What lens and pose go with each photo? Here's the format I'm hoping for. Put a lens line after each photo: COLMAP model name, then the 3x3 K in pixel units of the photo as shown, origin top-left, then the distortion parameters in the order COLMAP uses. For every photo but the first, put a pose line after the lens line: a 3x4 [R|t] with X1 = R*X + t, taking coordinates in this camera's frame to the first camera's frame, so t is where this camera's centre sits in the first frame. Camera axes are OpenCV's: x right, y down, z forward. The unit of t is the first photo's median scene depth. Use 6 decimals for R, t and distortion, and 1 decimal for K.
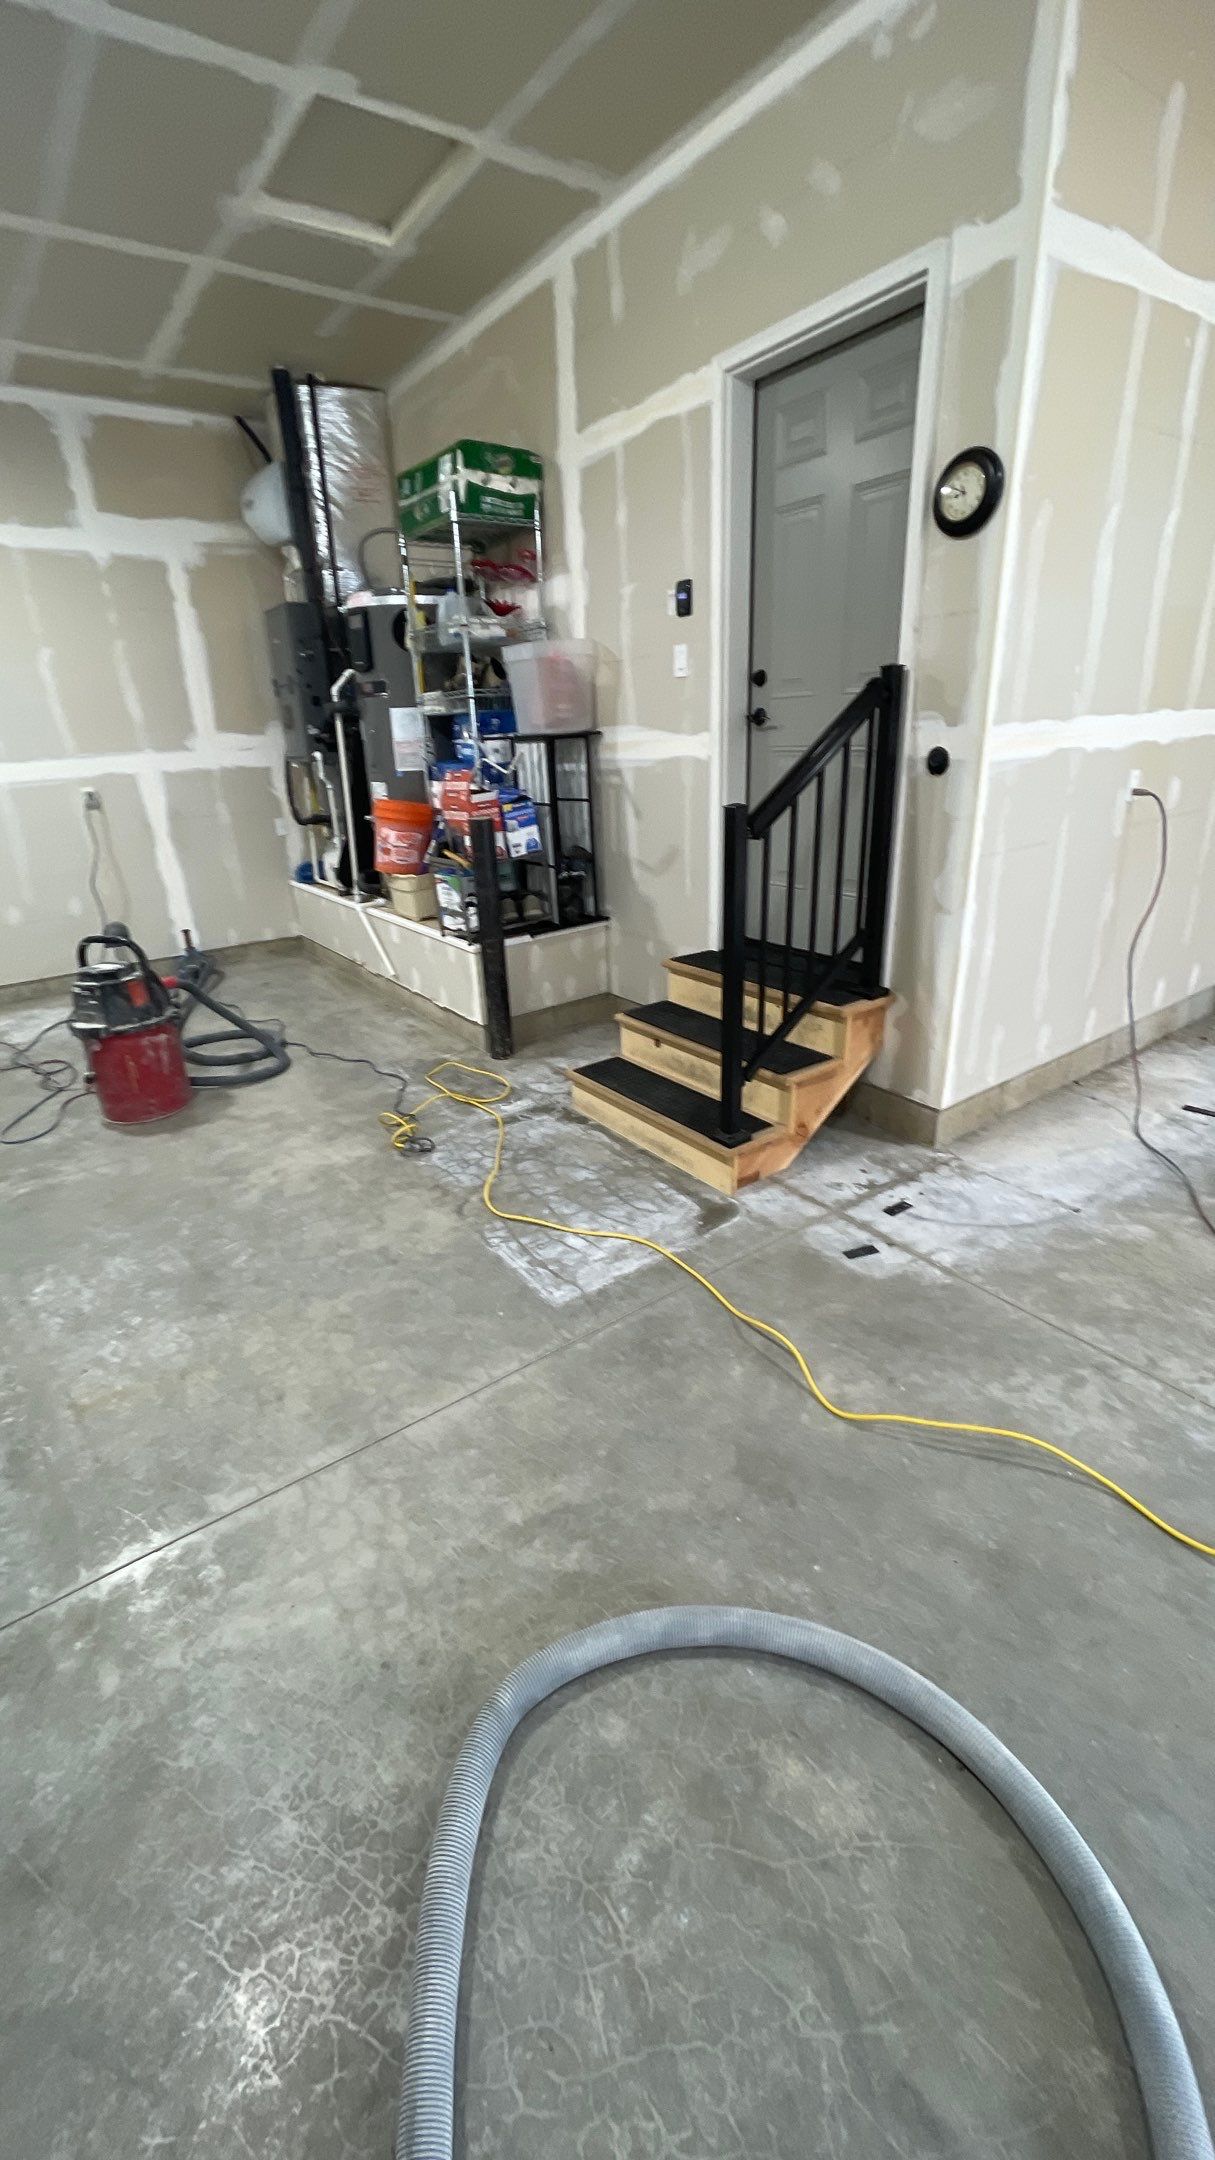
lens RADIAL K [[868.3, 0, 597.1], [0, 868.3, 1072.1], [0, 0, 1]] dist [-0.003434, 0.000725]
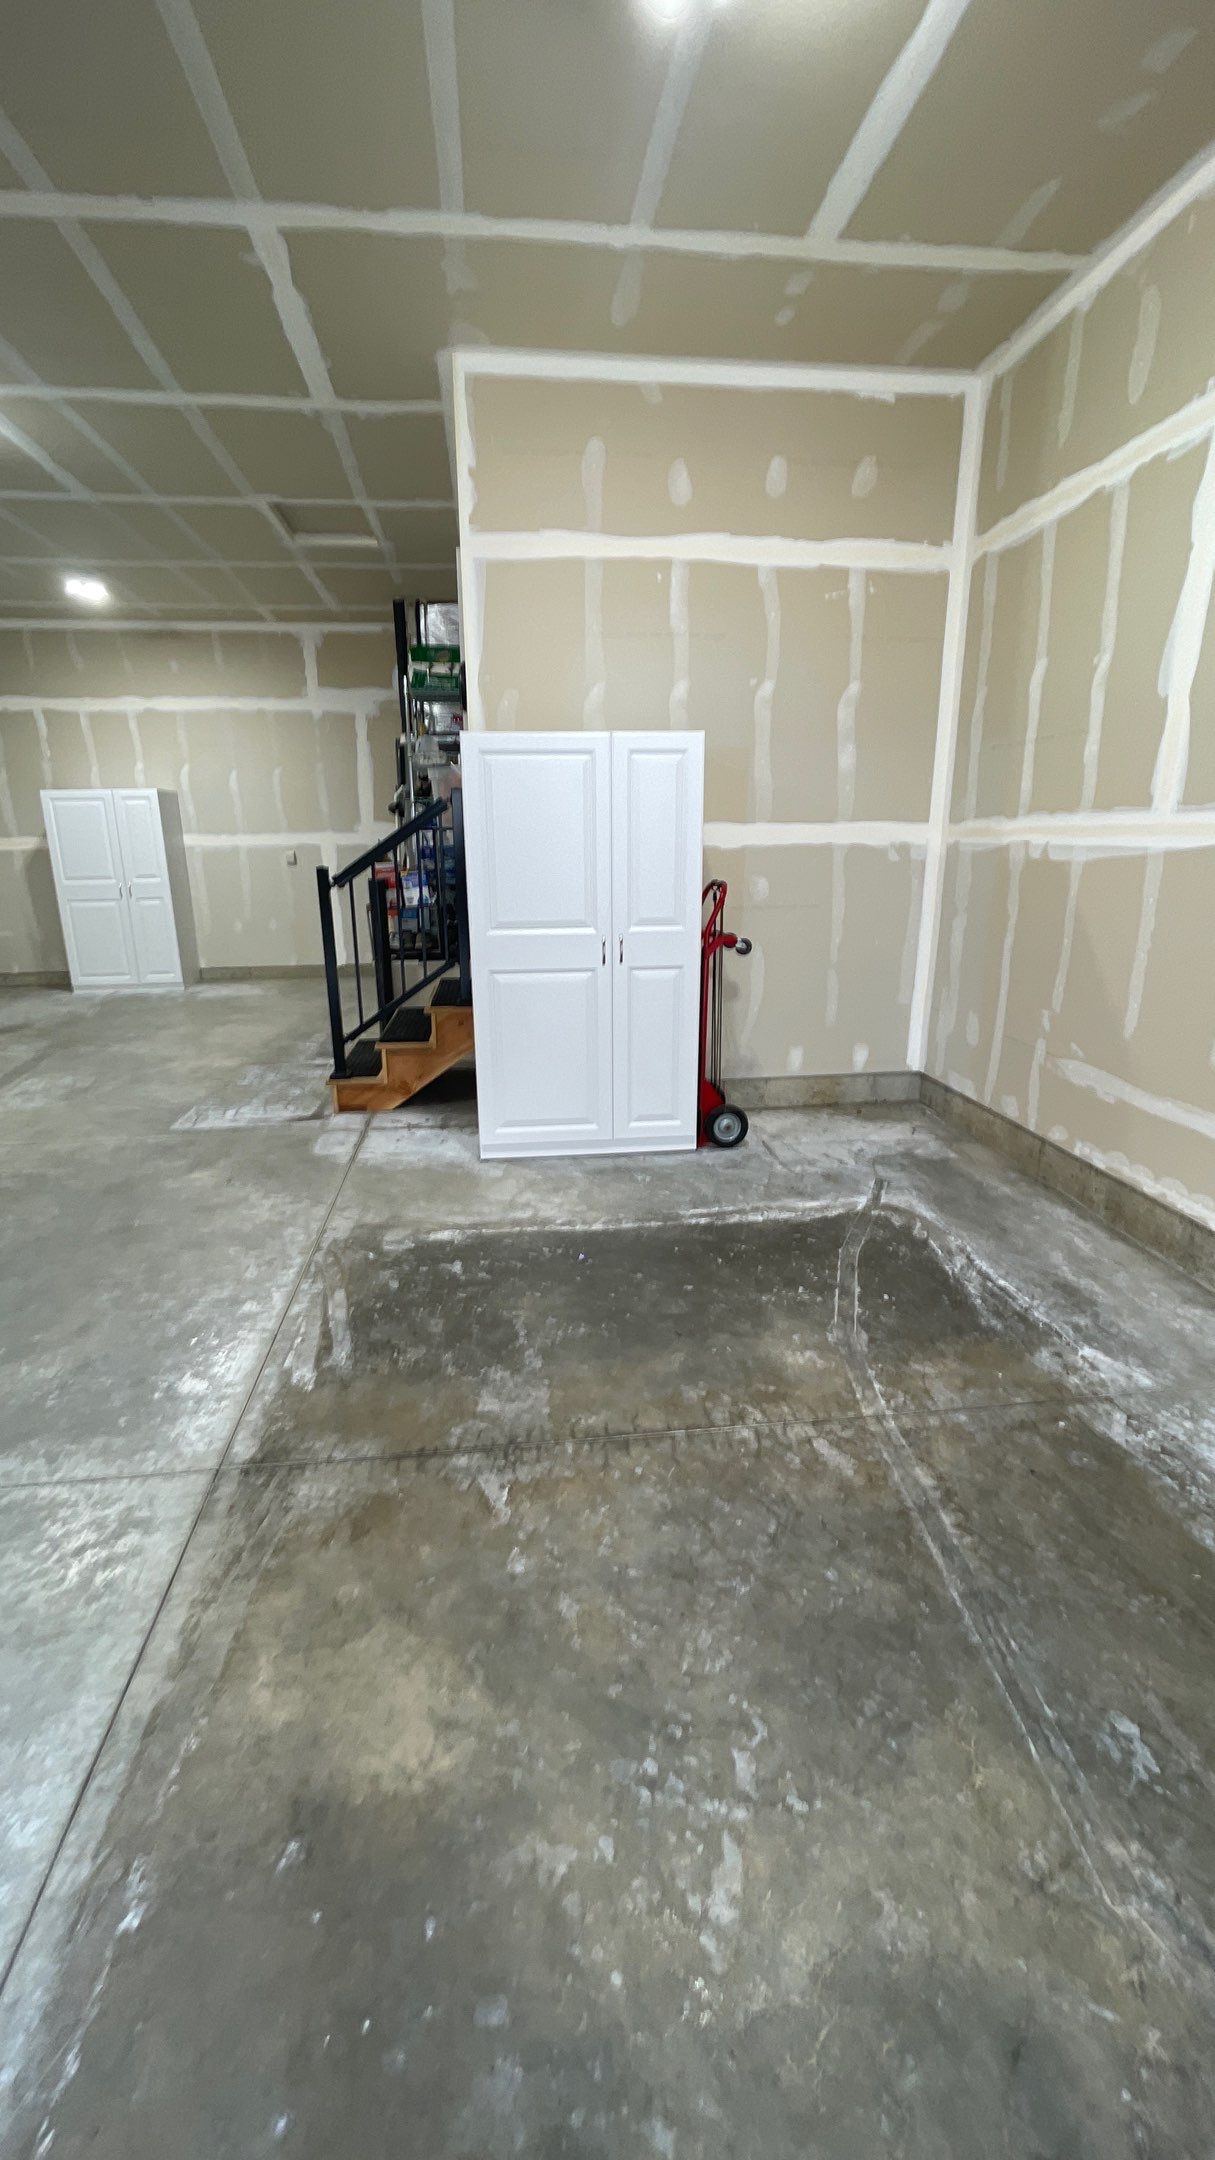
lens RADIAL K [[868.3, 0, 598.7], [0, 868.3, 1069.7], [0, 0, 1]] dist [-0.003434, 0.000725]
pose [[0.873686, 0.161291, -0.458975, 1.078221], [-0.207423, 0.976892, -0.051547, 0.040948], [0.440055, 0.140238, 0.886953, -0.162215]]
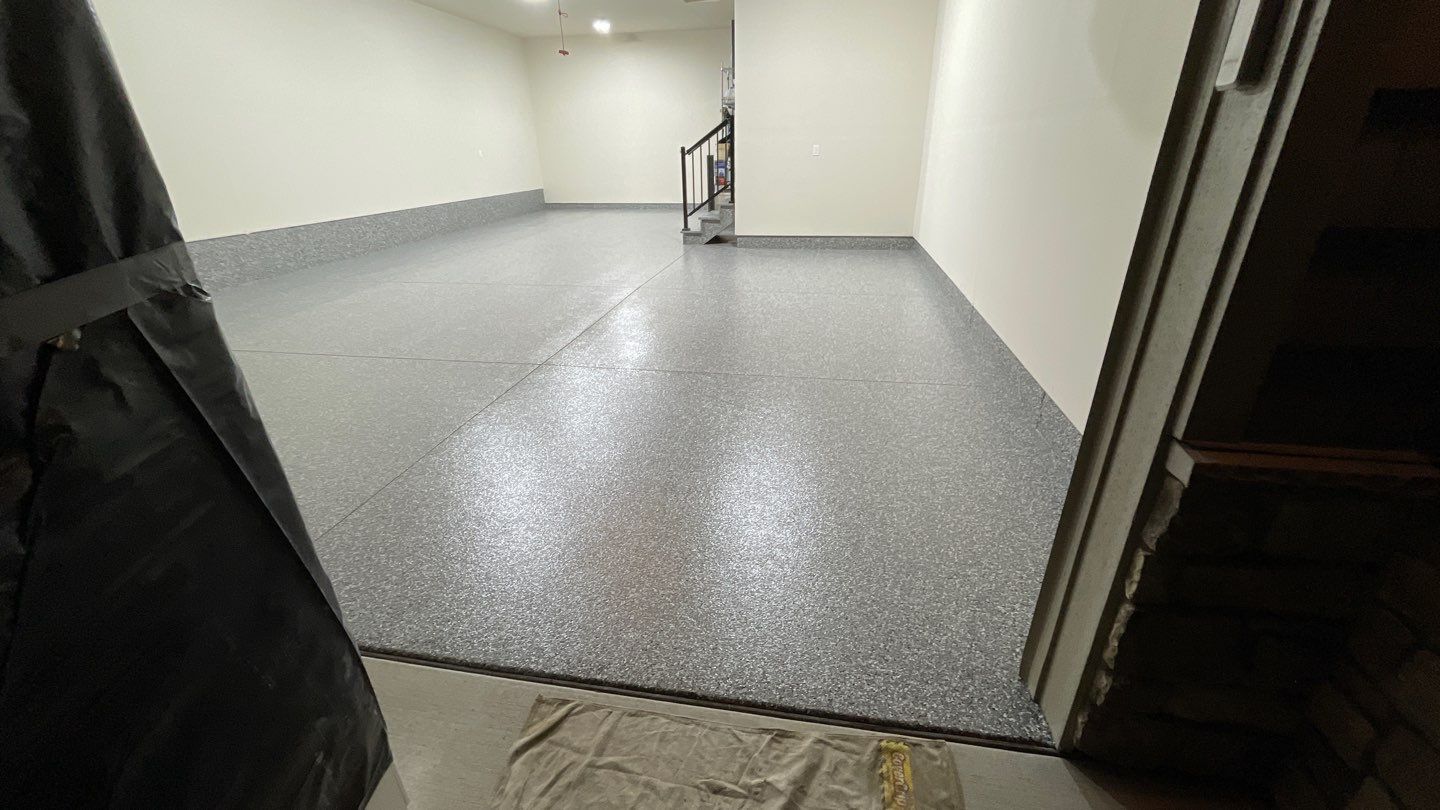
lens RADIAL K [[578.9, 0, 722.0], [0, 578.9, 407.8], [0, 0, 1]] dist [-0.003434, 0.000725]
pose [[0.696104, 0.327949, -0.638661, 1.973044], [-0.284115, 0.942787, 0.174446, 0.292785], [0.659331, 0.060021, 0.749453, -0.786094]]
